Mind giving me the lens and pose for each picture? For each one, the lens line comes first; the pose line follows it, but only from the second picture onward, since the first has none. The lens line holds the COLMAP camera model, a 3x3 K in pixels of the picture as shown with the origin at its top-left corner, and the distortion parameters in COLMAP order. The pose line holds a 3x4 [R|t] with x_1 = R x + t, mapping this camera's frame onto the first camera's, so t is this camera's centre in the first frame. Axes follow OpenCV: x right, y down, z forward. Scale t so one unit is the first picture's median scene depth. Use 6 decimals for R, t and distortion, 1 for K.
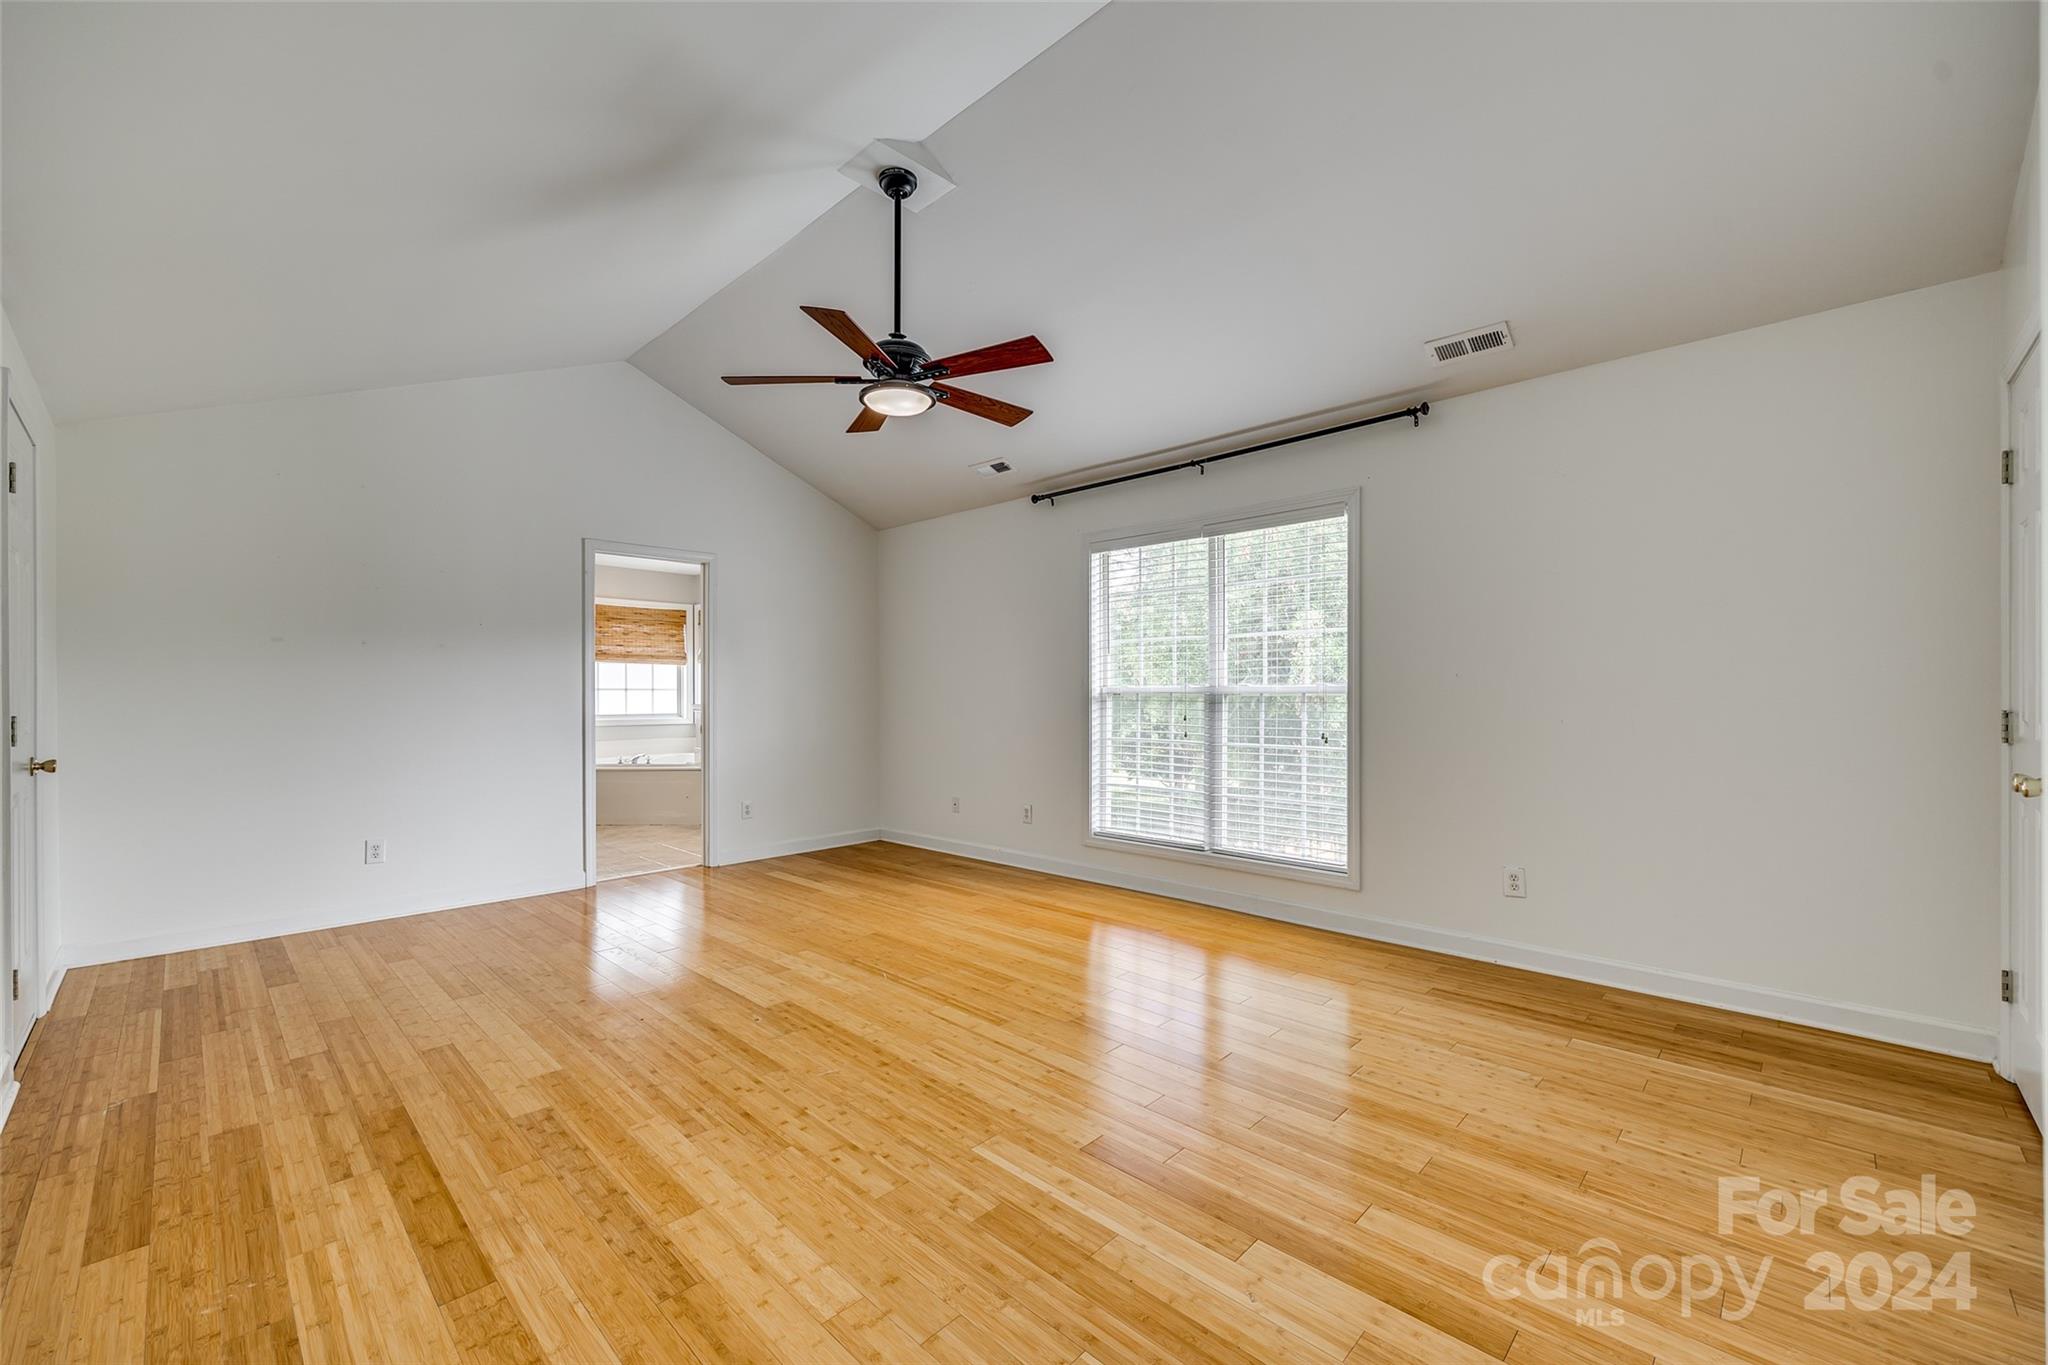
lens RADIAL K [[823.0, 0, 1030.5], [0, 823.0, 697.6], [0, 0, 1]] dist [-0.002586, -0.000166]
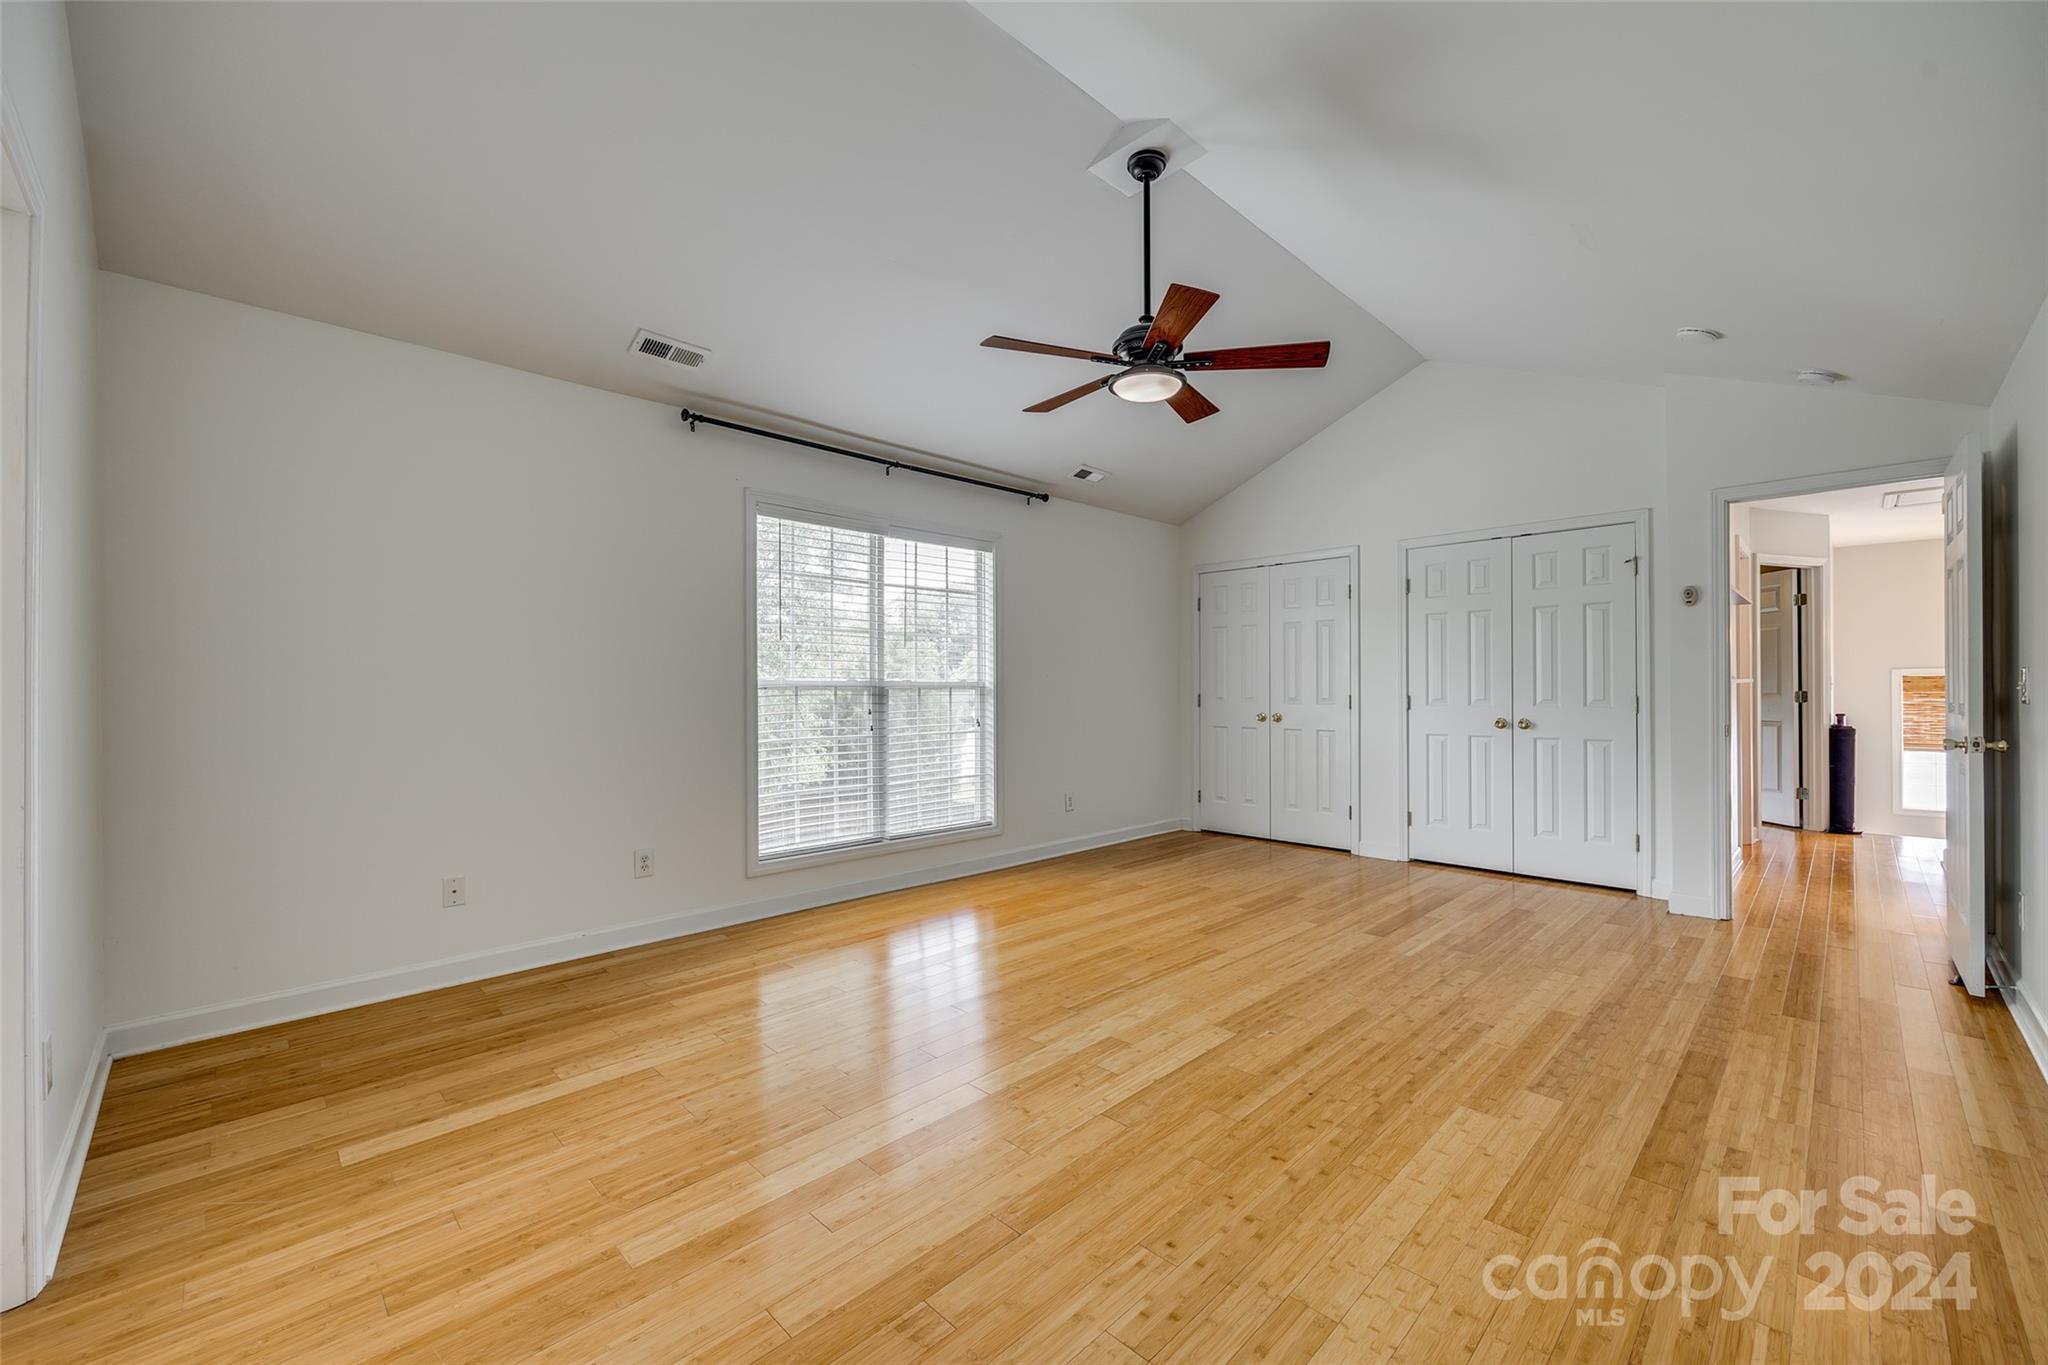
lens RADIAL K [[823.0, 0, 1023.0], [0, 823.0, 685.0], [0, 0, 1]] dist [-0.002586, -0.000166]
pose [[0.021622, 0.008102, 0.999733, -1.367946], [0.007964, 0.999934, -0.008276, 0.004271], [-0.999734, 0.008141, 0.021556, 1.352511]]
